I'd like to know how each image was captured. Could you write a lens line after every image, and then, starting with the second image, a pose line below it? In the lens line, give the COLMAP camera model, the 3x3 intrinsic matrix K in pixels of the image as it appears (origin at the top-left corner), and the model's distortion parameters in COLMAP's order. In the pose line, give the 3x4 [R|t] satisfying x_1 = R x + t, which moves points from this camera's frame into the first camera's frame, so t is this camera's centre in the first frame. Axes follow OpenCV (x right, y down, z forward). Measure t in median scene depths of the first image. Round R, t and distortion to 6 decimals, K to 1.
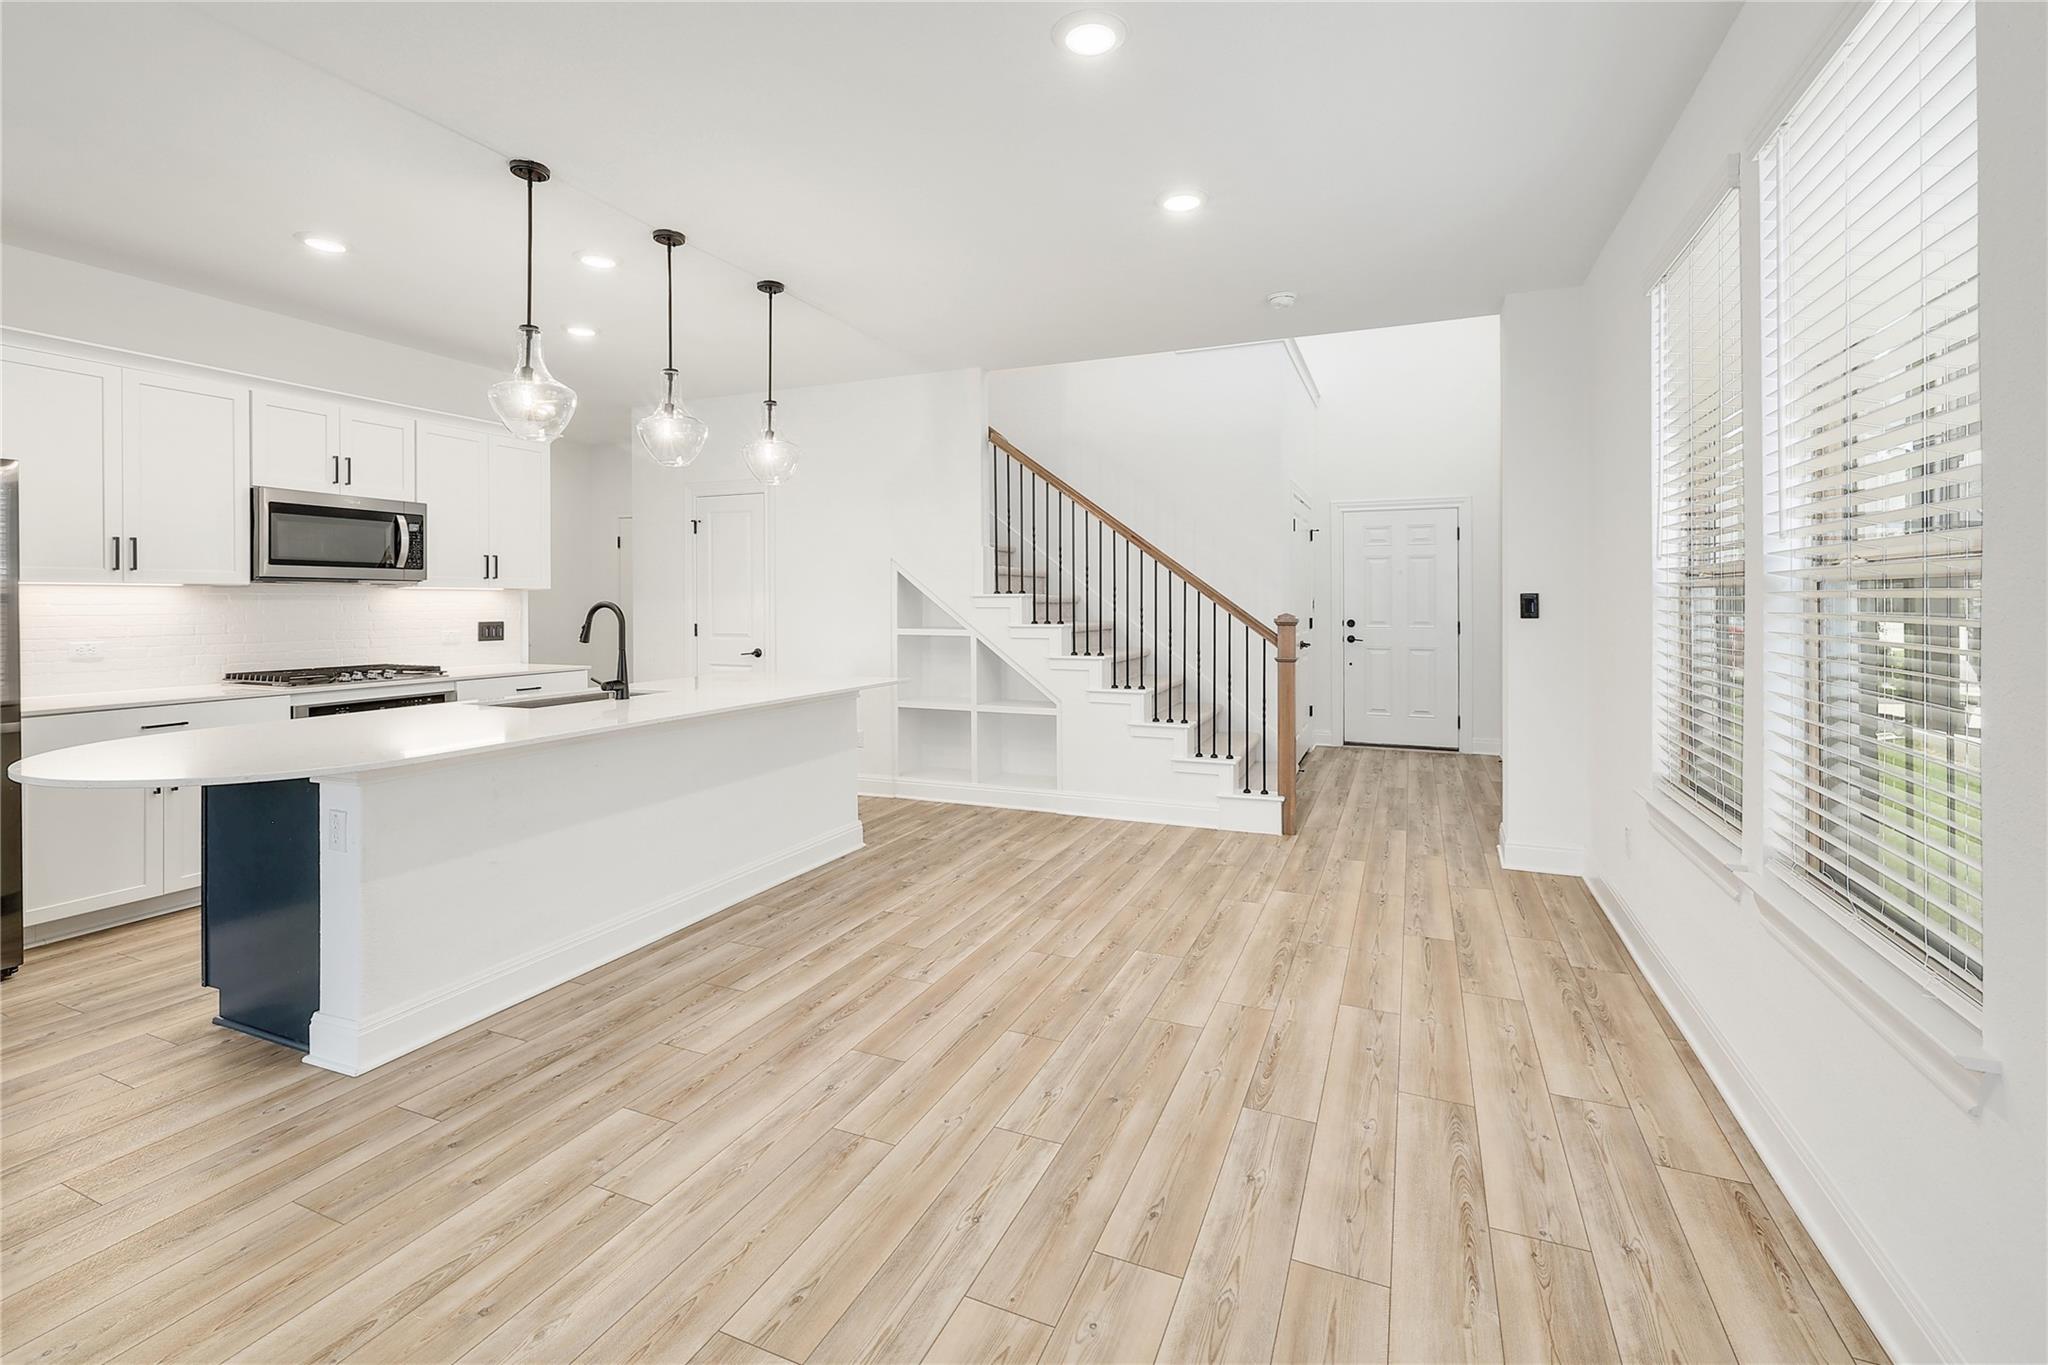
lens RADIAL K [[906.4, 0, 1017.9], [0, 906.4, 622.0], [0, 0, 1]] dist [-0.007281, 0.000719]
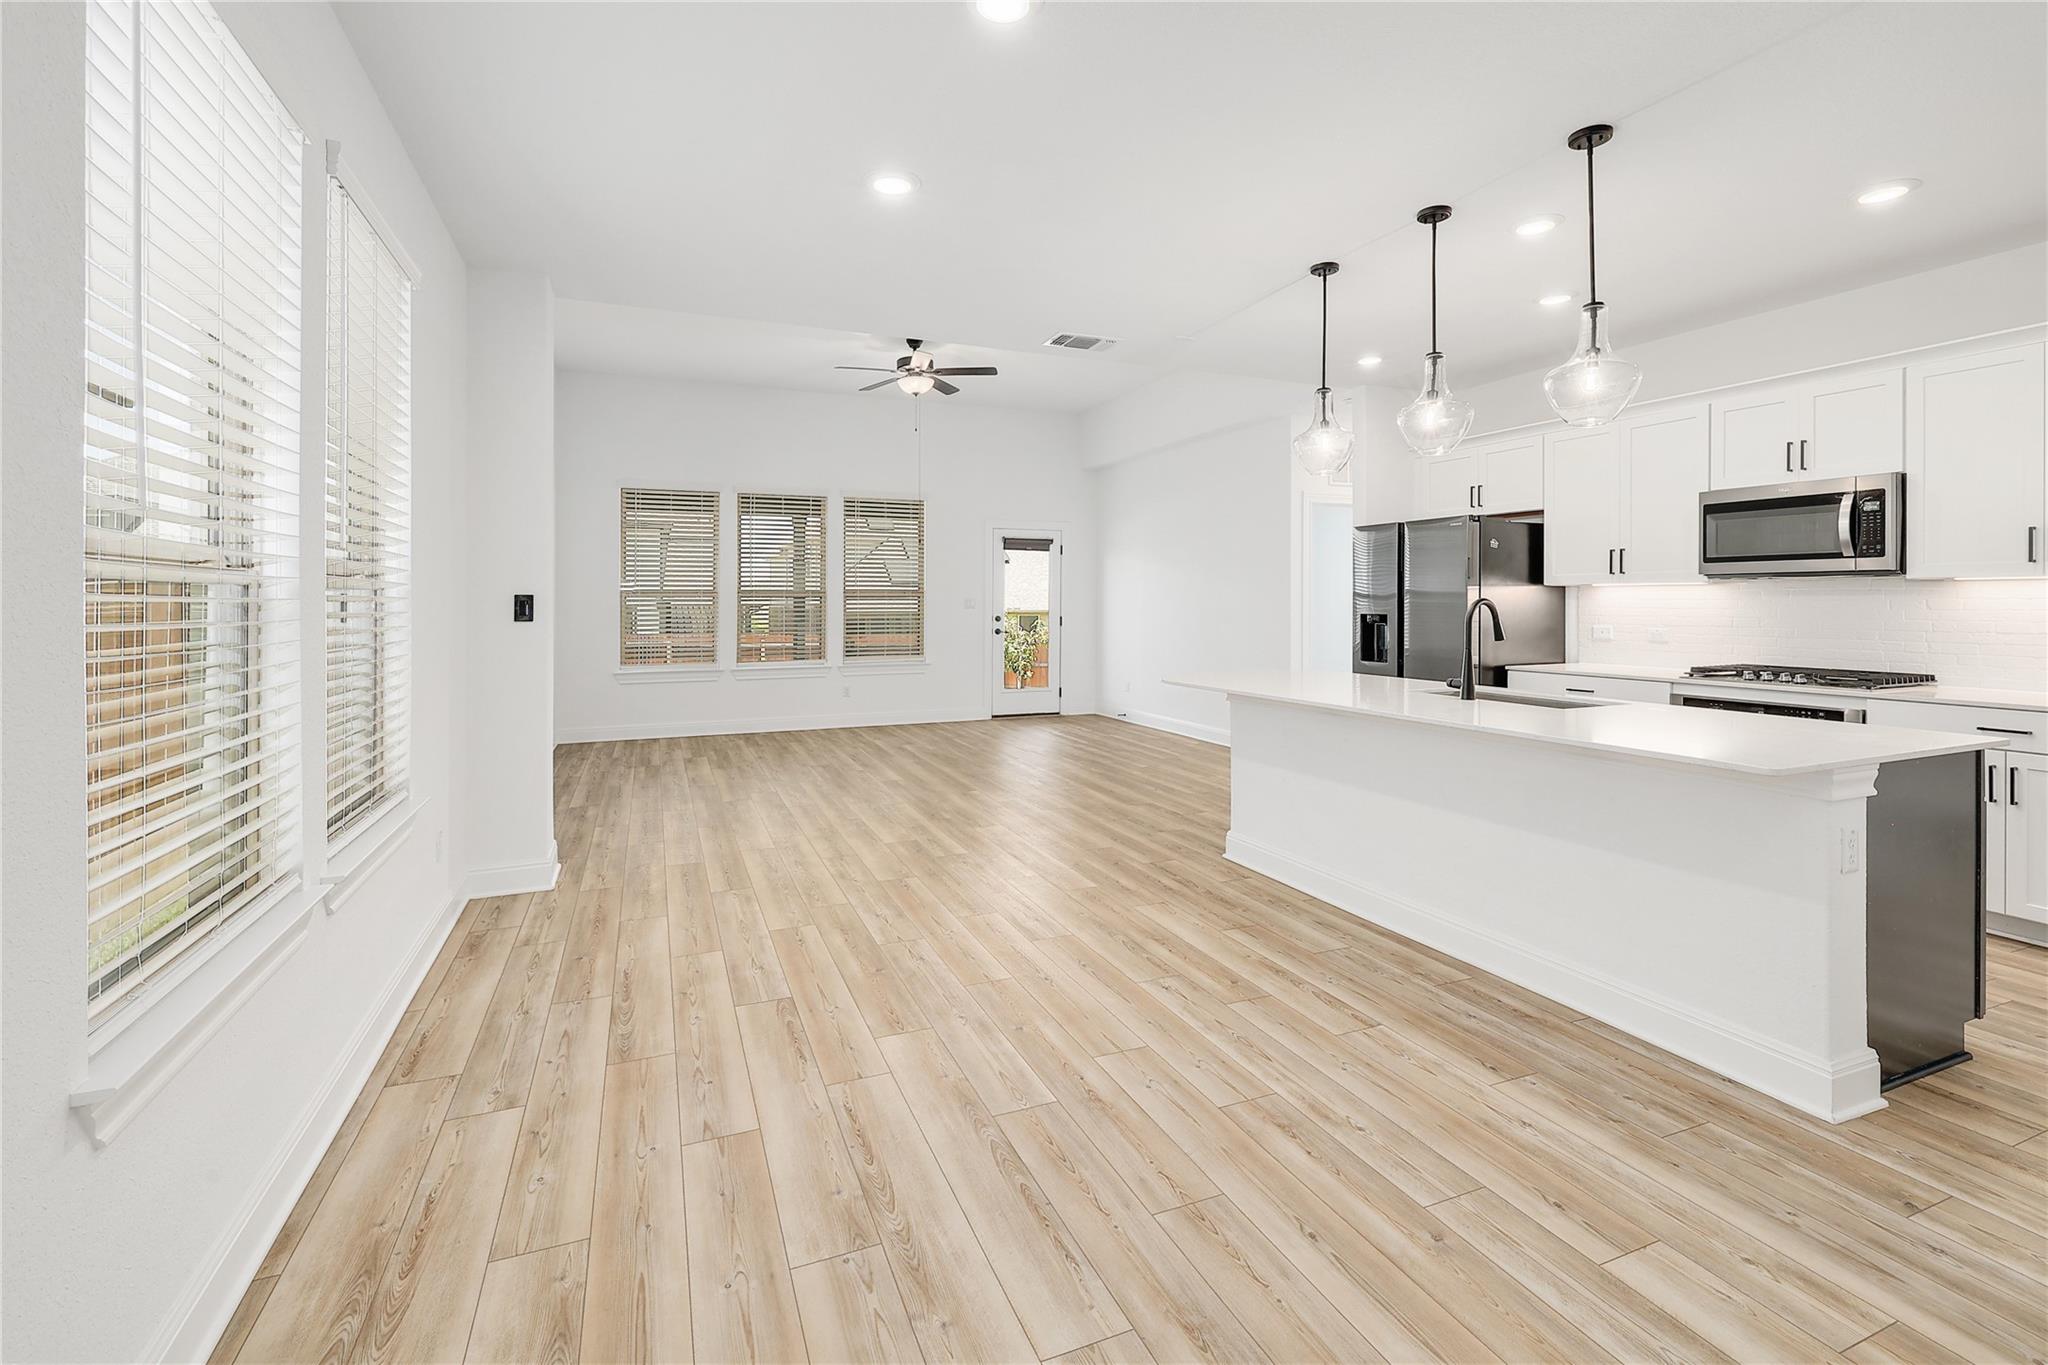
lens RADIAL K [[906.4, 0, 1022.6], [0, 906.4, 671.2], [0, 0, 1]] dist [-0.007281, 0.000719]
pose [[-0.694594, 0.058671, -0.717005, 0.571784], [-0.011996, 0.995586, 0.093088, -0.028670], [0.719302, 0.073260, -0.690824, 1.305526]]
